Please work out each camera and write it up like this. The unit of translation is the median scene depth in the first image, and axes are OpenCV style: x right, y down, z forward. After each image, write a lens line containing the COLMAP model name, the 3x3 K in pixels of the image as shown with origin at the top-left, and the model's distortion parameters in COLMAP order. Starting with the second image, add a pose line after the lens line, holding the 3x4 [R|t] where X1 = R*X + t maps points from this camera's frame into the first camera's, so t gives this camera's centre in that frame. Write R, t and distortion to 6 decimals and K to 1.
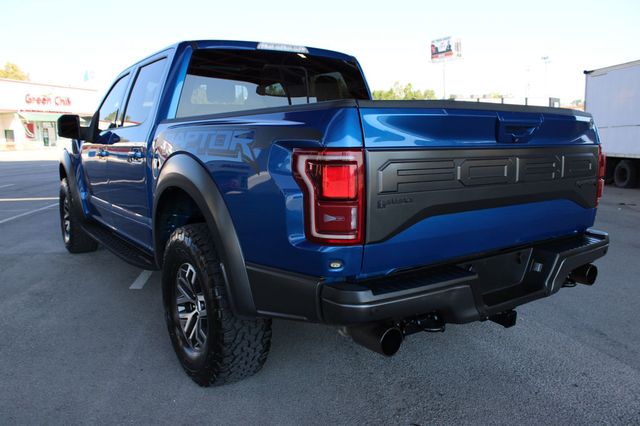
lens RADIAL K [[523.2, 0, 320.0], [0, 523.2, 213.0], [0, 0, 1]] dist [-0.116826, -0.000284]
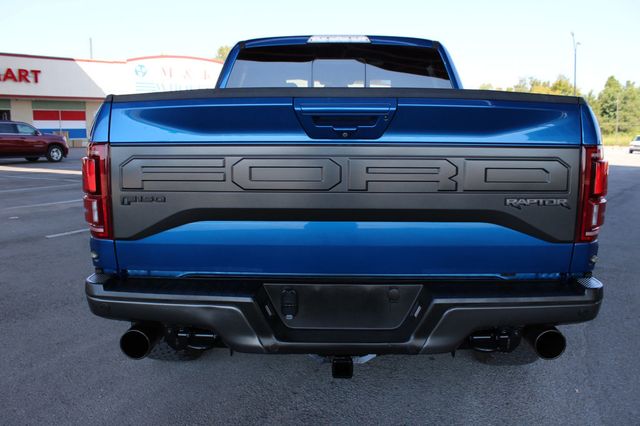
lens RADIAL K [[523.2, 0, 320.0], [0, 523.2, 213.0], [0, 0, 1]] dist [-0.116826, -0.000284]
pose [[0.806605, 0.097544, -0.582986, 0.870729], [-0.094181, 0.994898, 0.036158, -0.056325], [0.583539, 0.025741, 0.811677, 0.385941]]
